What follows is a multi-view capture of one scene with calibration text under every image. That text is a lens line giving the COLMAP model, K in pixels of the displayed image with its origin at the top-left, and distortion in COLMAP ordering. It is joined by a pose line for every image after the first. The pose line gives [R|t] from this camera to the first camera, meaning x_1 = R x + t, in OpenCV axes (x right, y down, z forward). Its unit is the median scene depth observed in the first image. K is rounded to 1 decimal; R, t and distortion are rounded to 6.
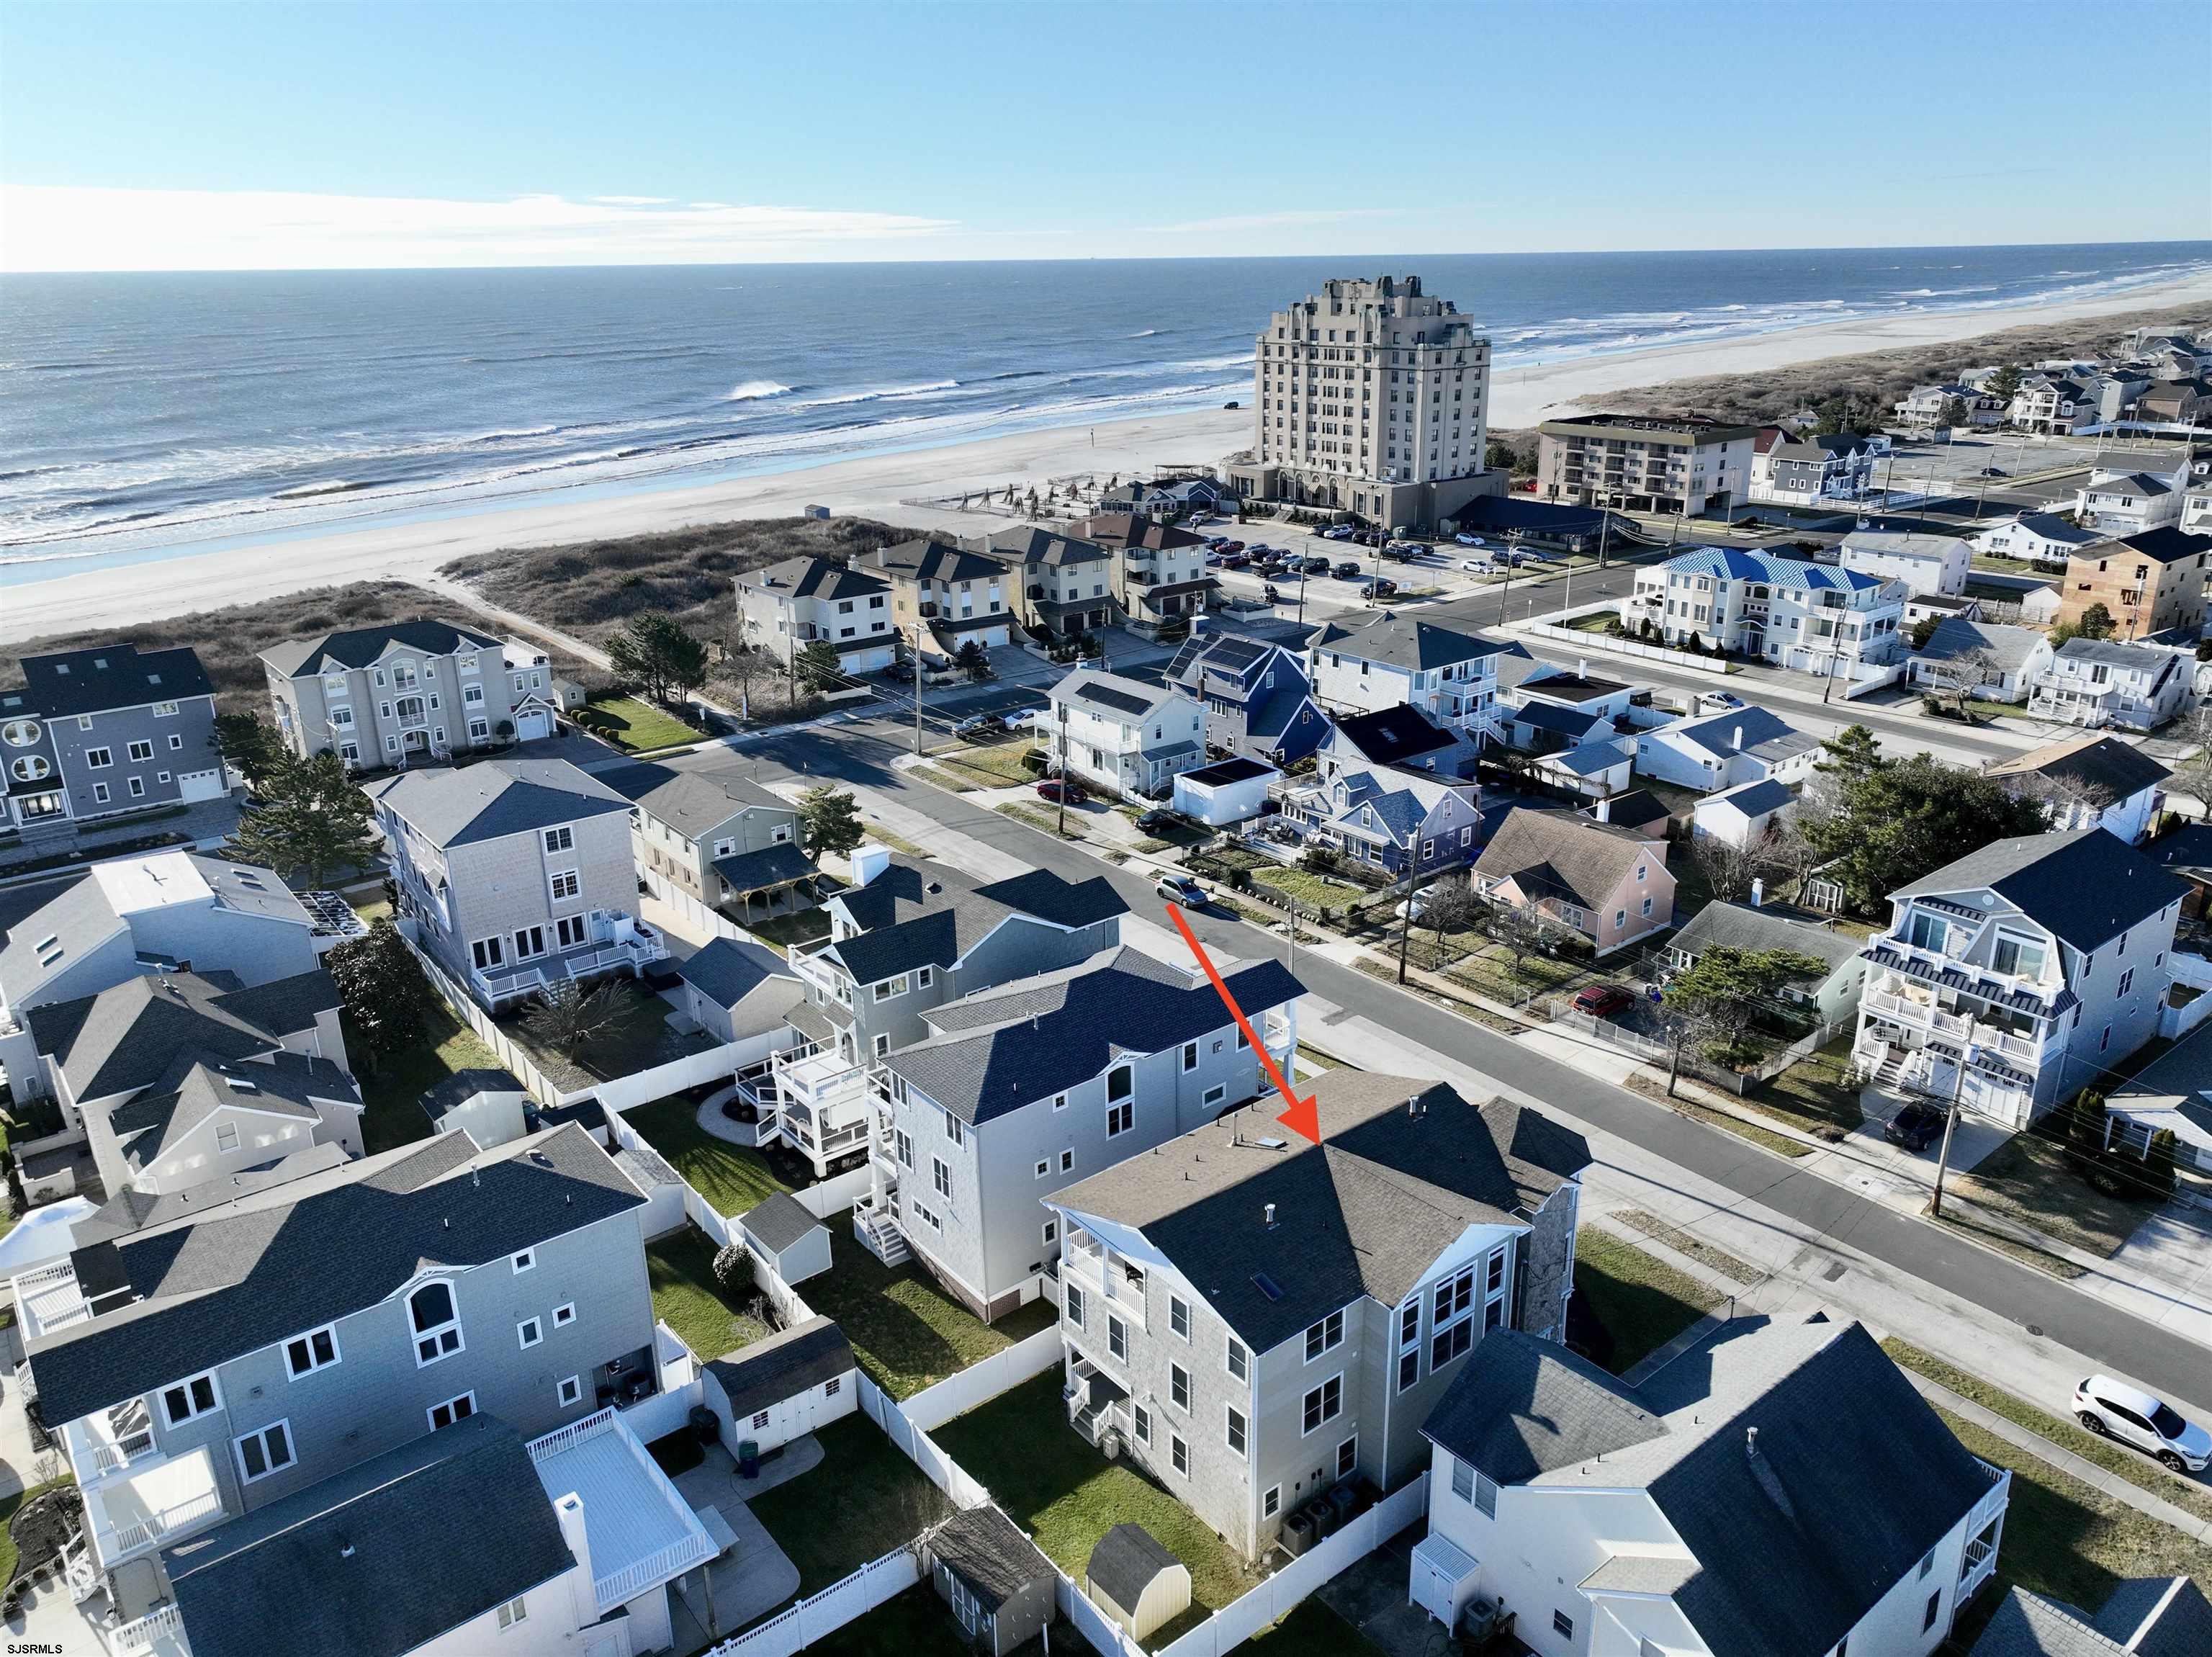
lens RADIAL K [[1607.6, 0, 1110.4], [0, 1607.6, 831.7], [0, 0, 1]] dist [0.004732, 0.009420]
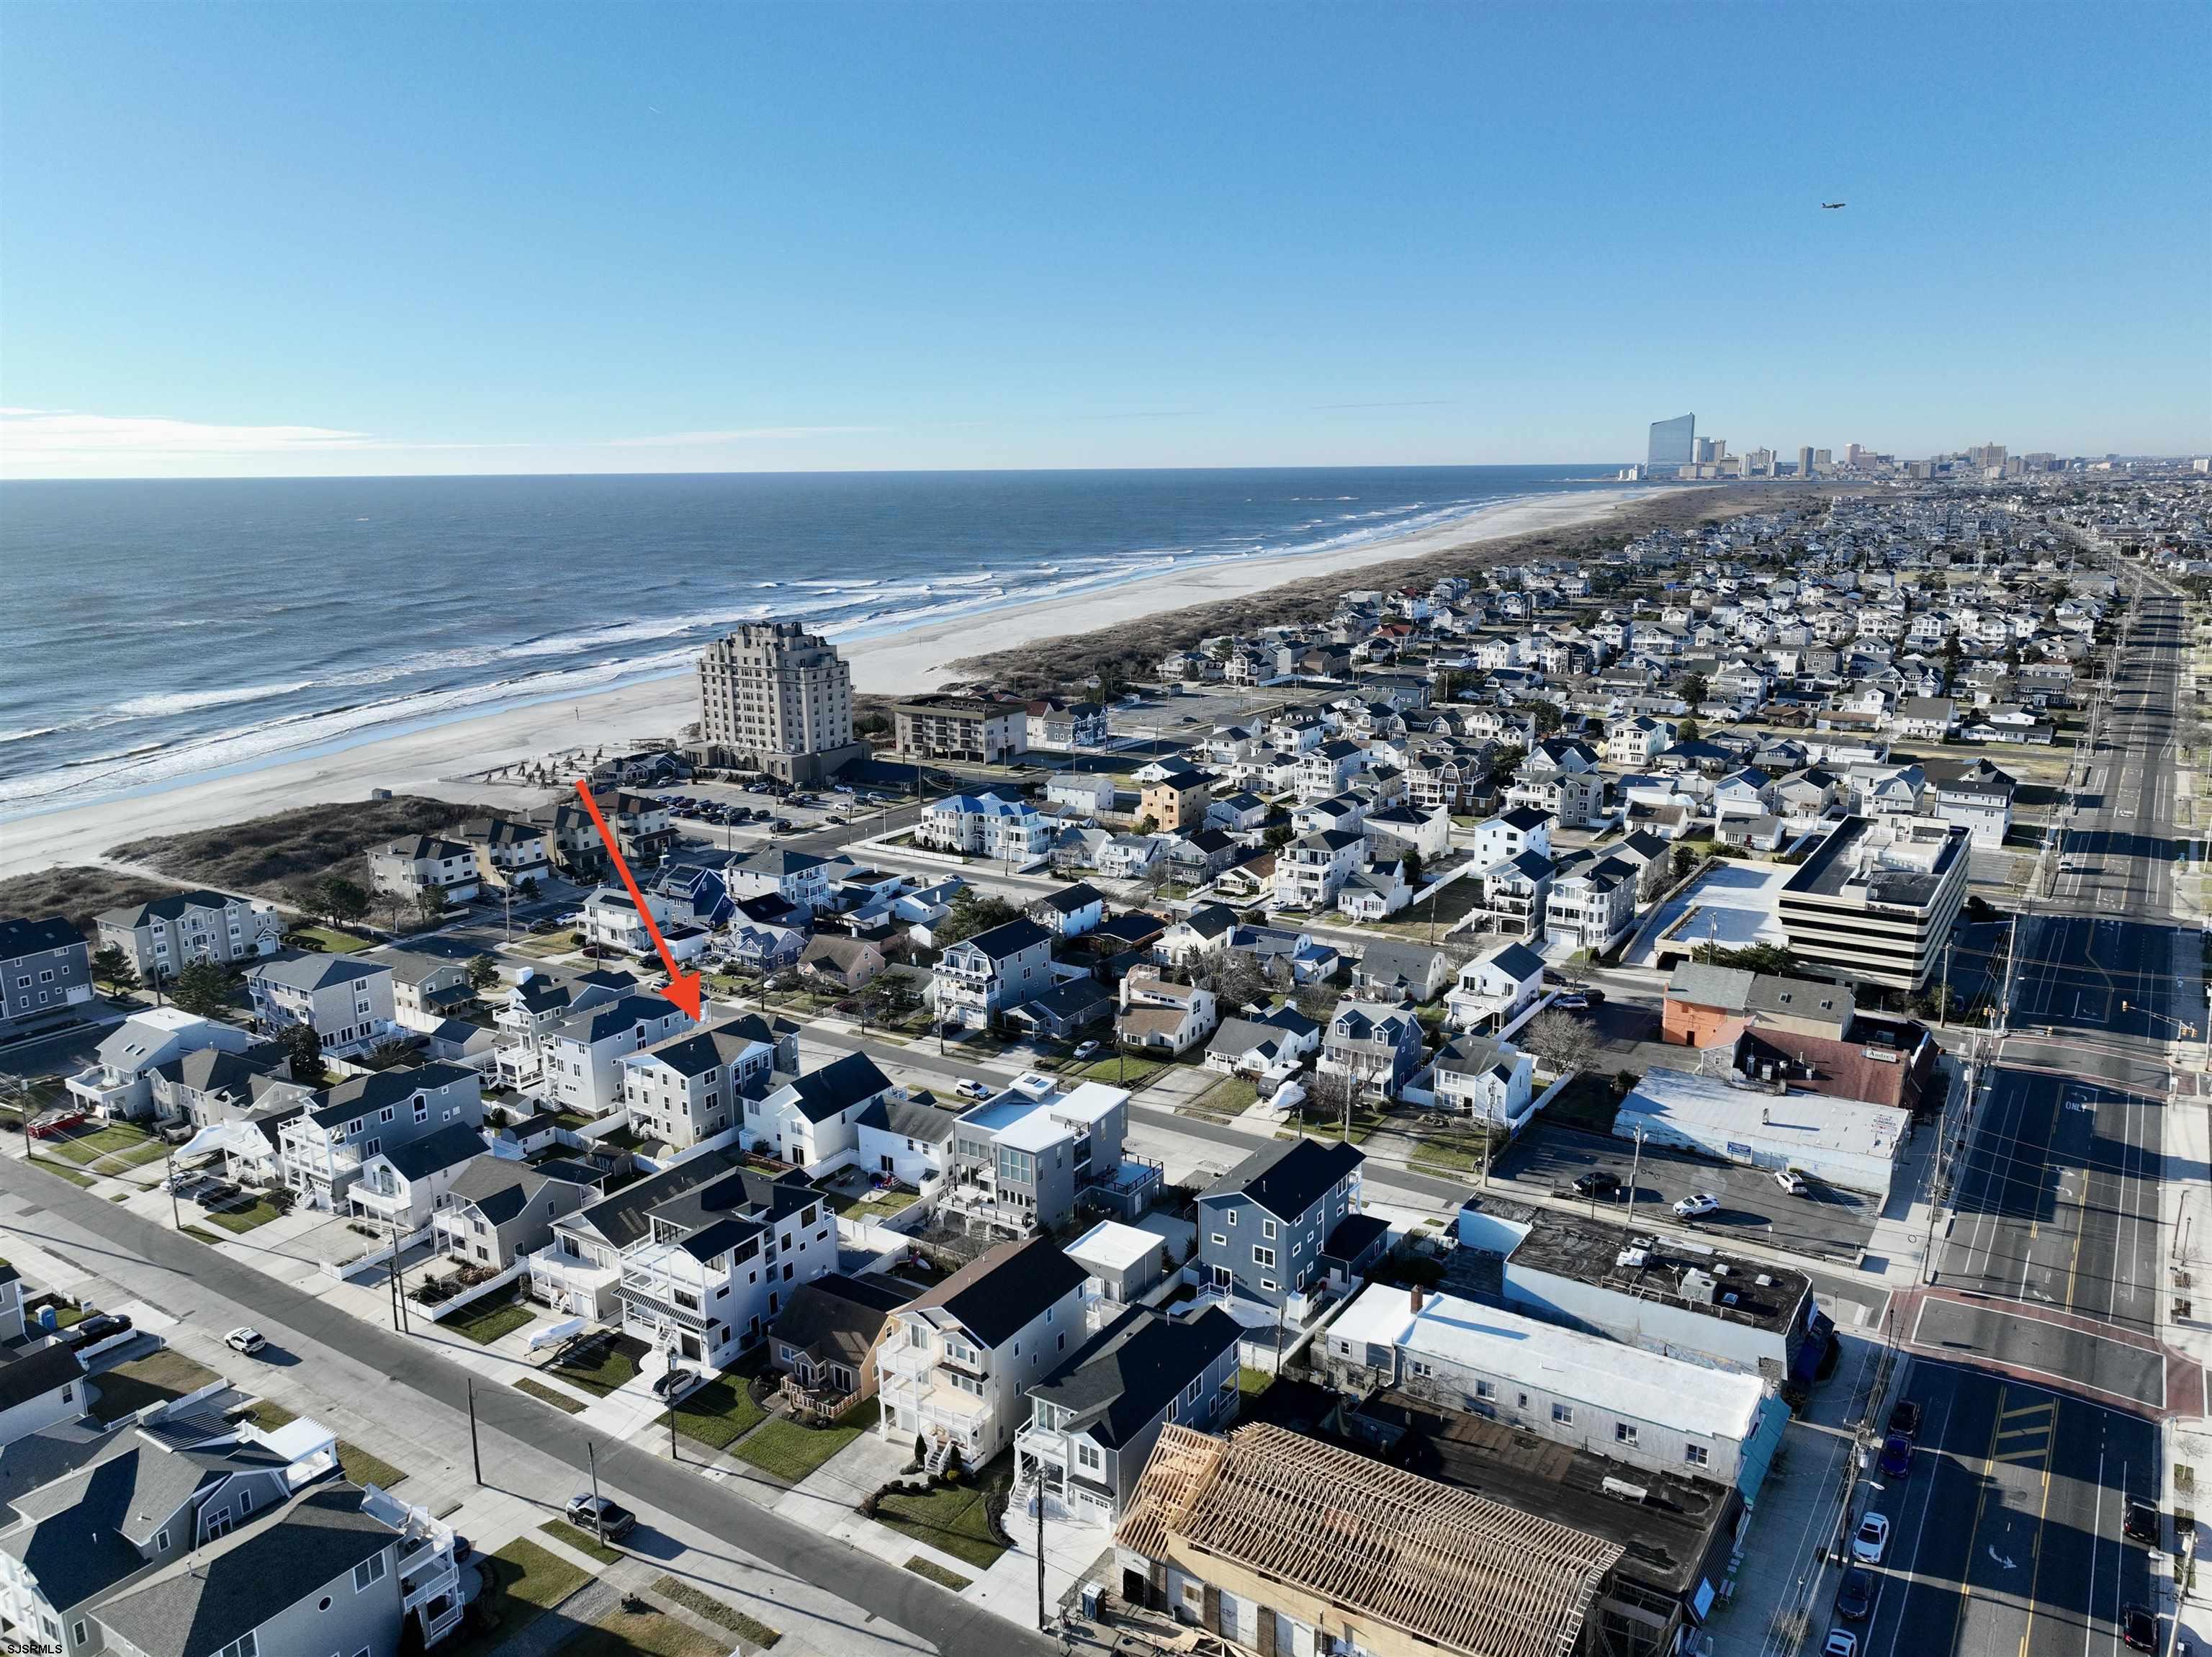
lens RADIAL K [[1607.6, 0, 1114.2], [0, 1607.6, 806.4], [0, 0, 1]] dist [0.004732, 0.009420]
pose [[0.947724, -0.062146, 0.312980, -0.026979], [0.105429, 0.986751, -0.123314, 0.083209], [-0.301170, 0.149865, 0.941720, -0.807497]]
